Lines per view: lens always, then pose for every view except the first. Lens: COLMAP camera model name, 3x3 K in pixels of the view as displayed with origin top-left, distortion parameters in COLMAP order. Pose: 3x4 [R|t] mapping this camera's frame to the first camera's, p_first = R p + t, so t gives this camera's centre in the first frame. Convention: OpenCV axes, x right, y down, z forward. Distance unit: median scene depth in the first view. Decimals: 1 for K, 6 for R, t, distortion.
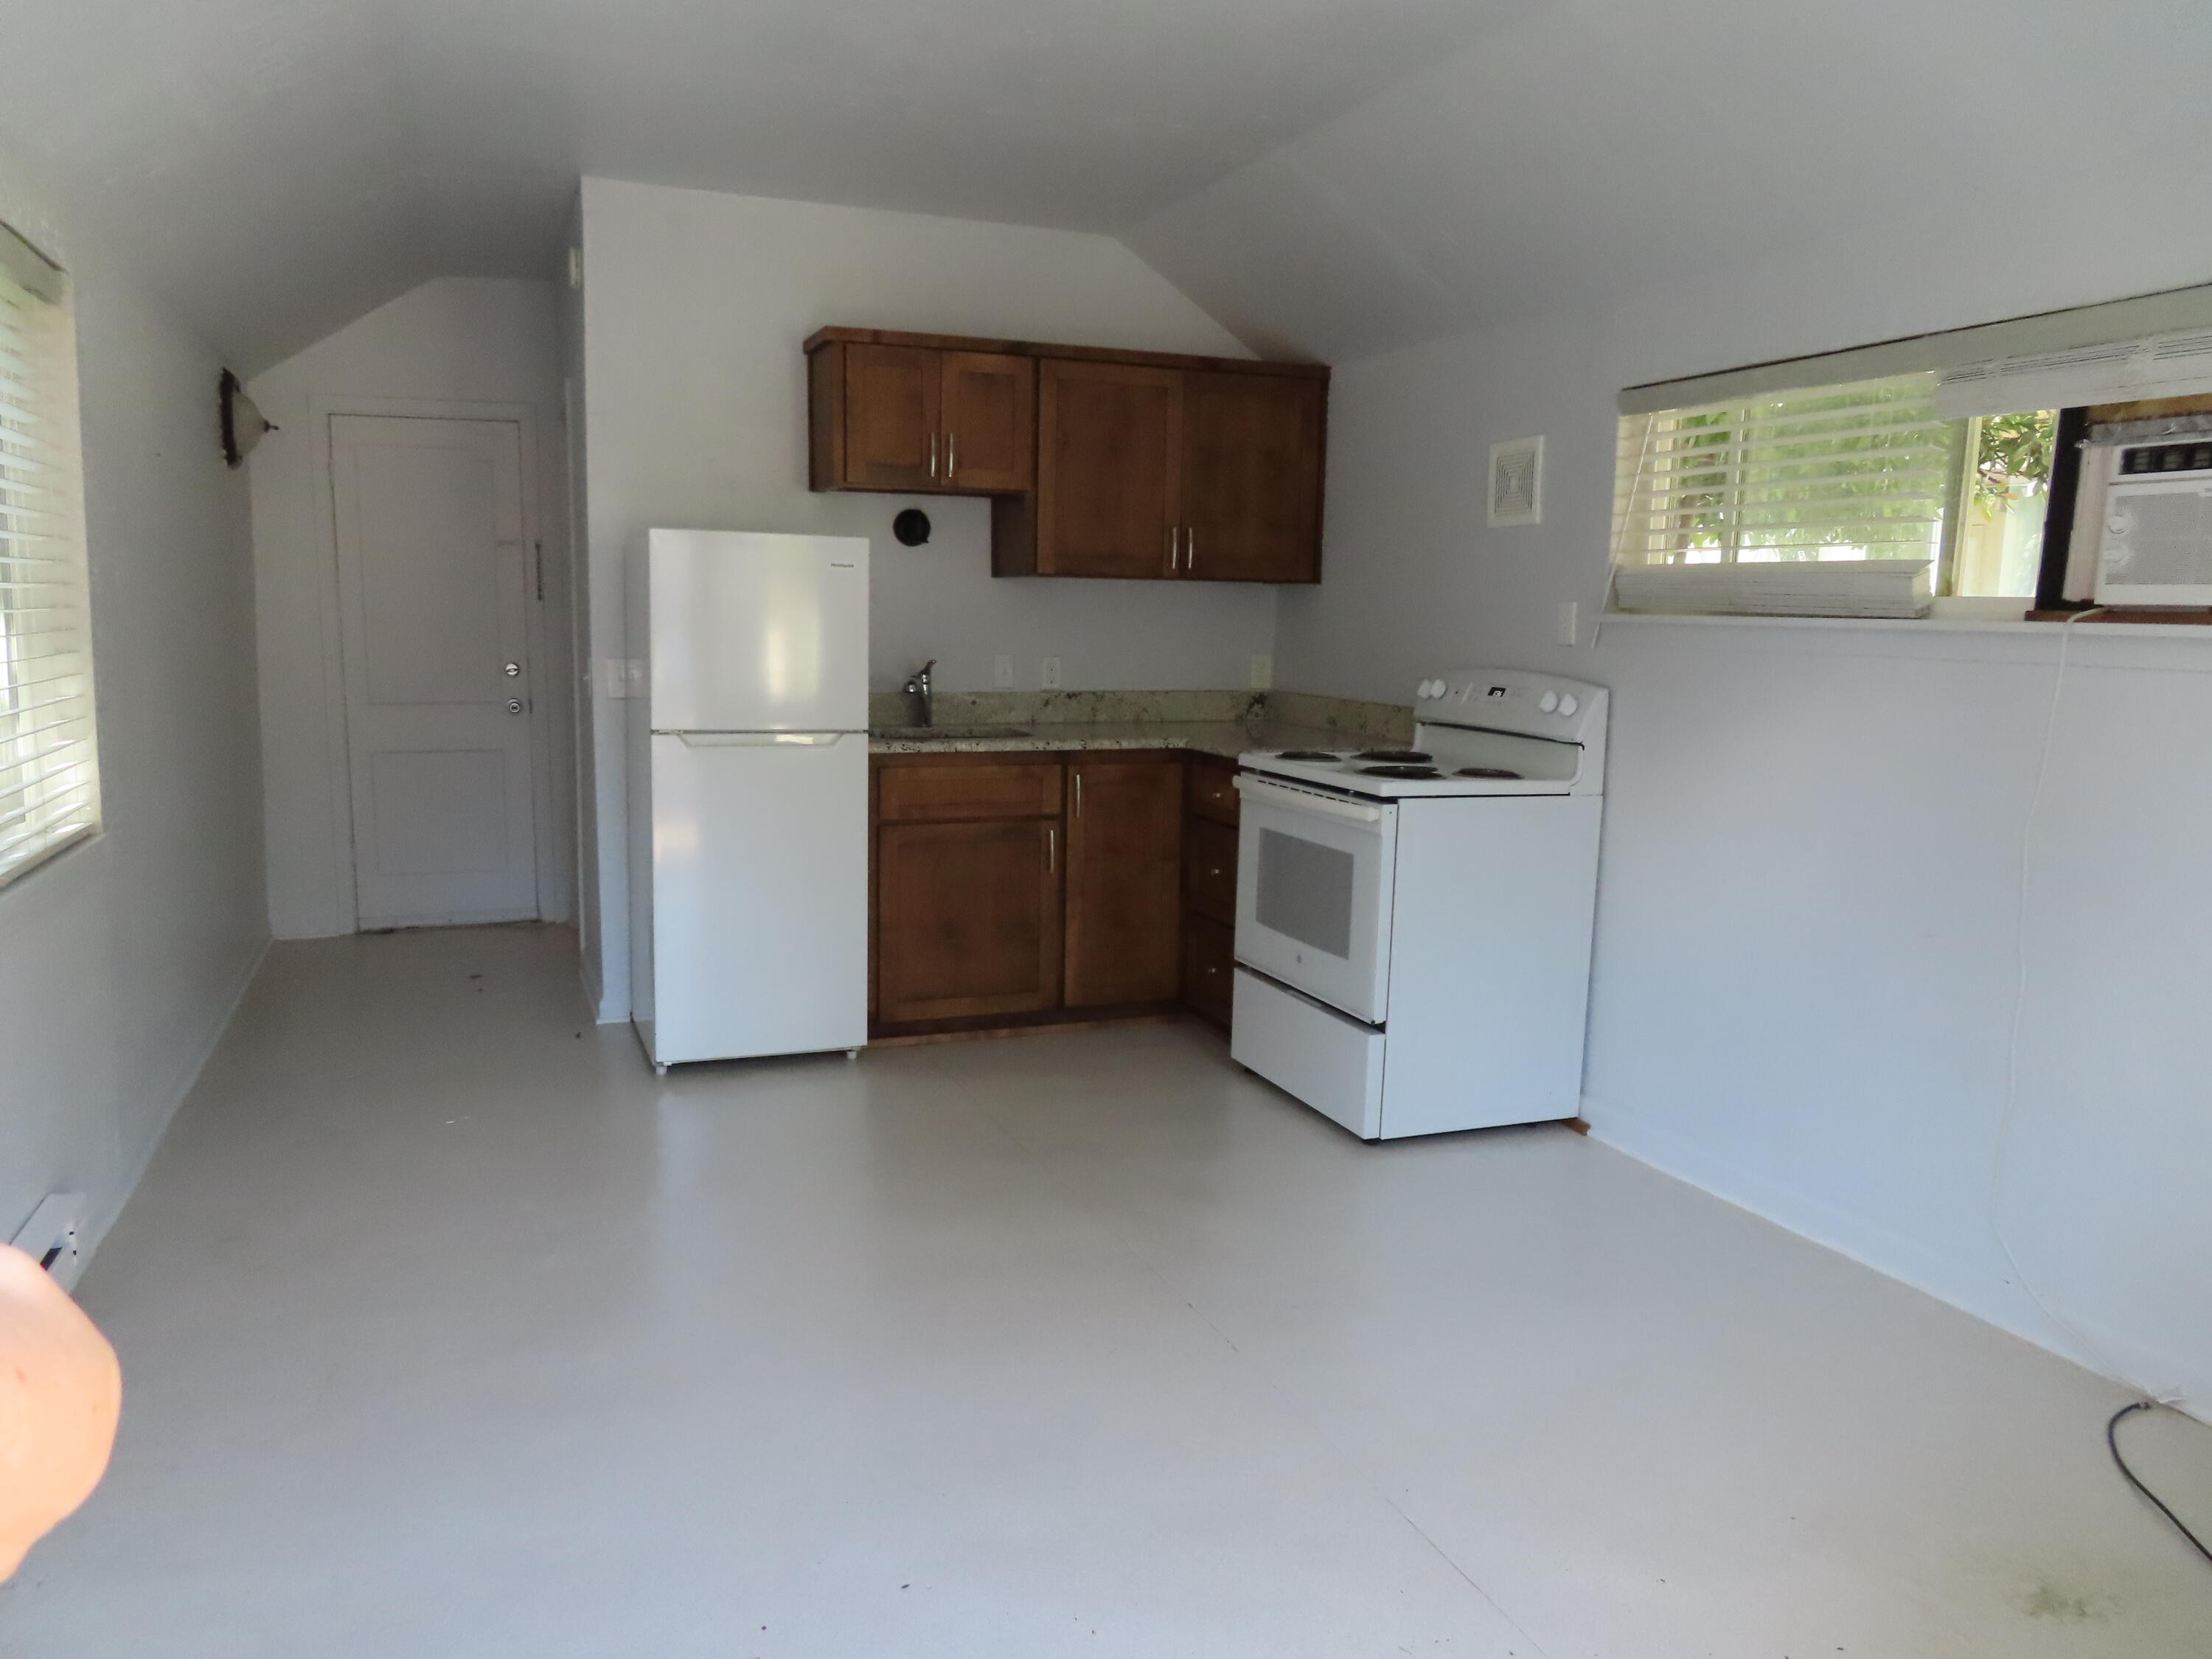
lens RADIAL K [[1630.5, 0, 1094.7], [0, 1630.5, 824.3], [0, 0, 1]] dist [0.003490, 0.009076]
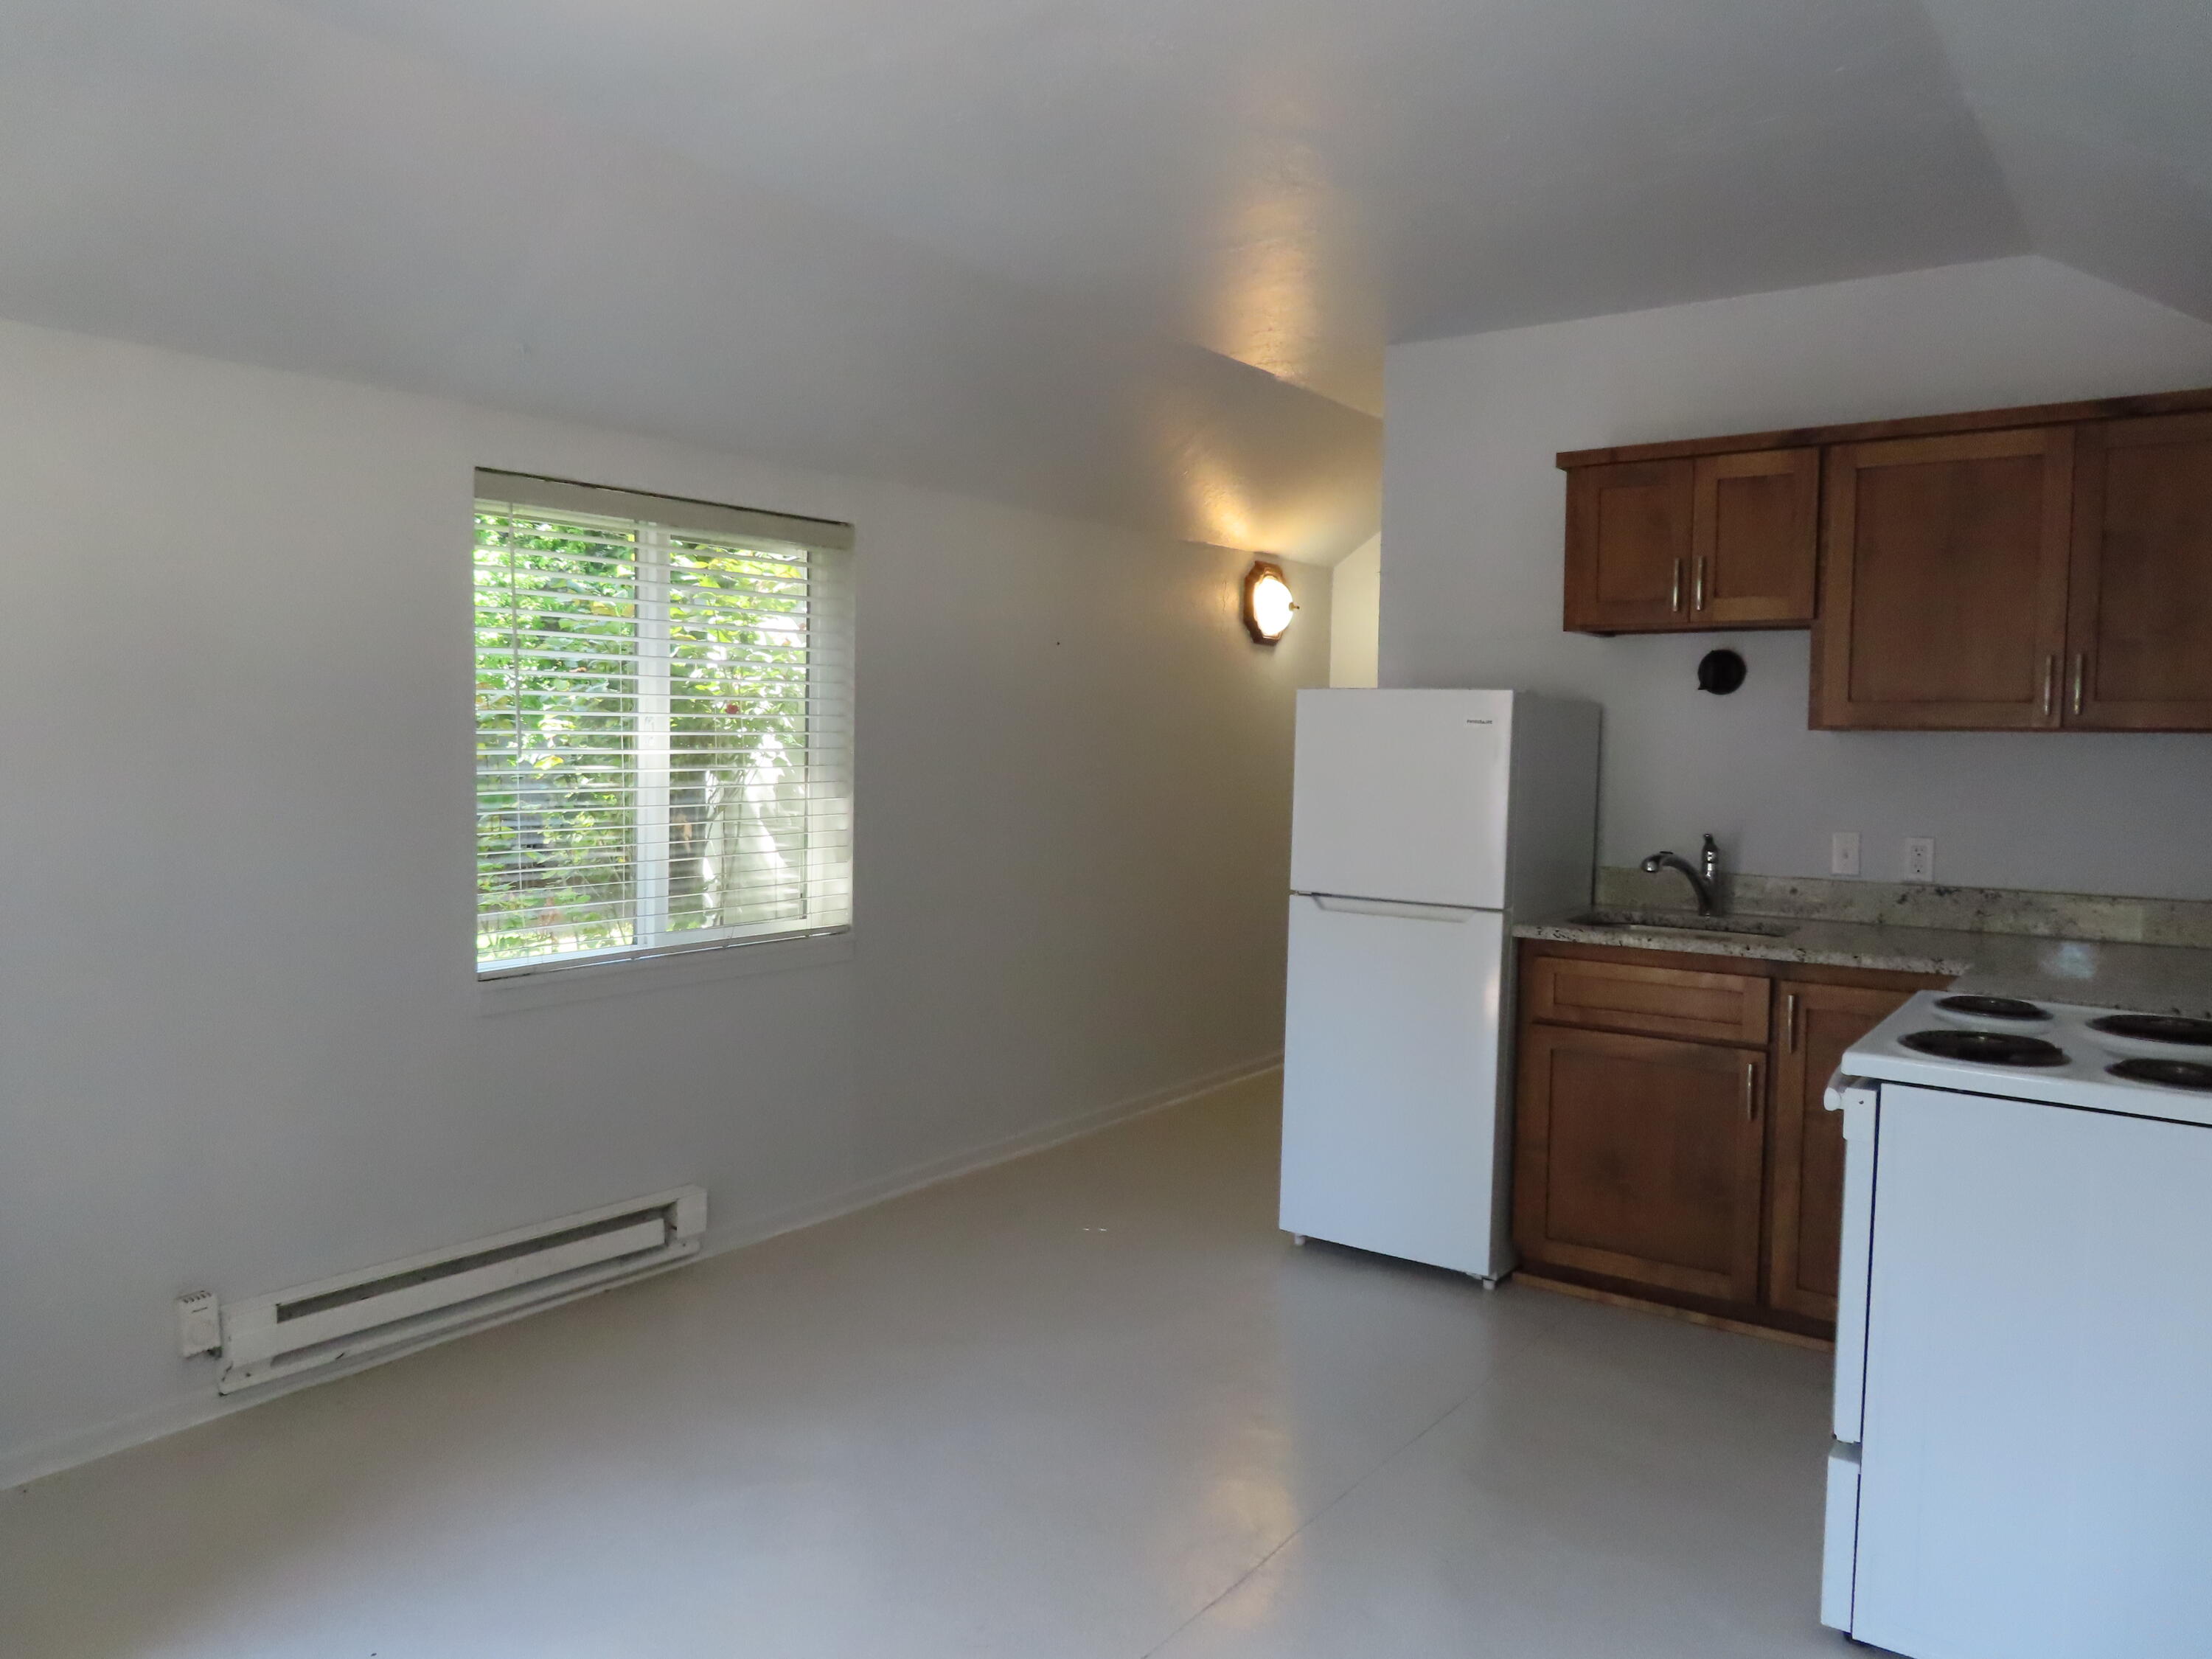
lens RADIAL K [[1630.5, 0, 1094.7], [0, 1630.5, 824.3], [0, 0, 1]] dist [0.003490, 0.009076]
pose [[0.512906, 0.036835, -0.857654, 0.456266], [-0.116505, 0.992822, -0.027034, -0.050188], [0.850502, 0.113787, 0.513516, 0.340512]]
